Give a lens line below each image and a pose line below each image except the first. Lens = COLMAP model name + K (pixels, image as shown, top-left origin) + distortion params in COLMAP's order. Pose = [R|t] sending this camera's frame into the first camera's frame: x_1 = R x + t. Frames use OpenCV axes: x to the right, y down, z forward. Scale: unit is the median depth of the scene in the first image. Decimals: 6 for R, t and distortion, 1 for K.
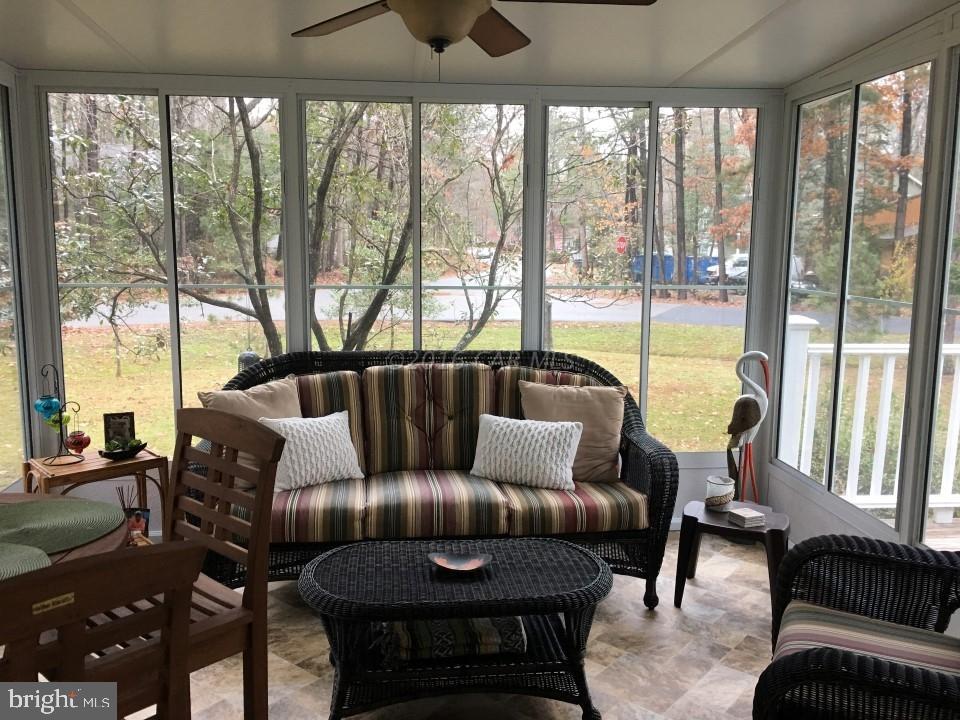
lens RADIAL K [[821.3, 0, 473.7], [0, 821.3, 361.8], [0, 0, 1]] dist [0.085371, -0.119821]
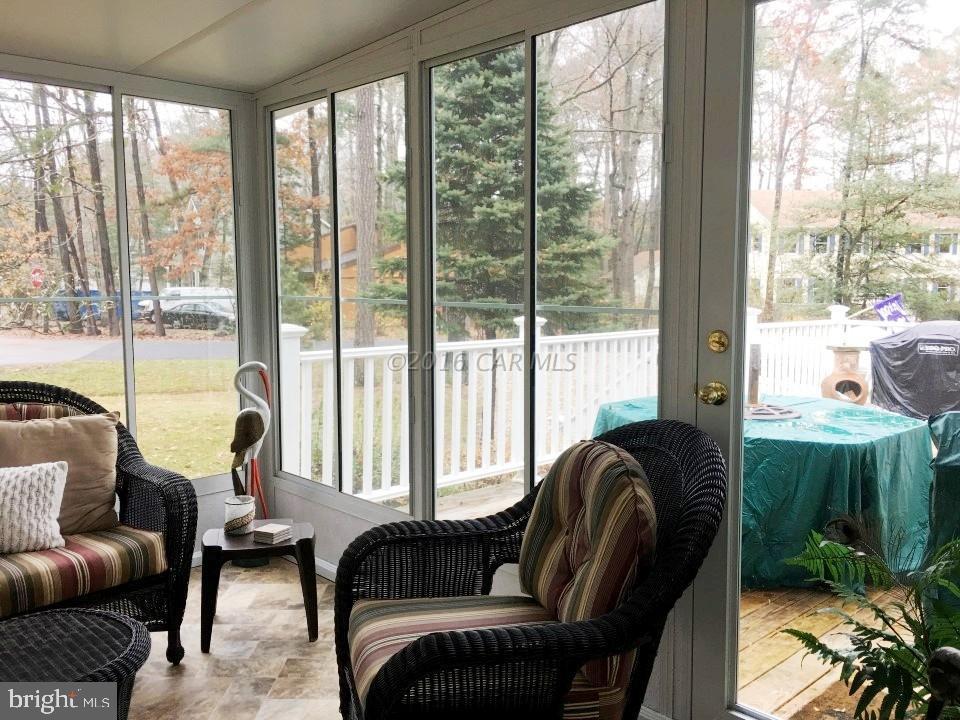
lens RADIAL K [[821.3, 0, 482.8], [0, 821.3, 354.3], [0, 0, 1]] dist [0.085371, -0.119821]
pose [[0.784687, -0.068019, 0.616150, -0.045073], [0.098652, 0.994997, -0.015796, 0.022602], [-0.611992, 0.073179, 0.787471, 0.096078]]
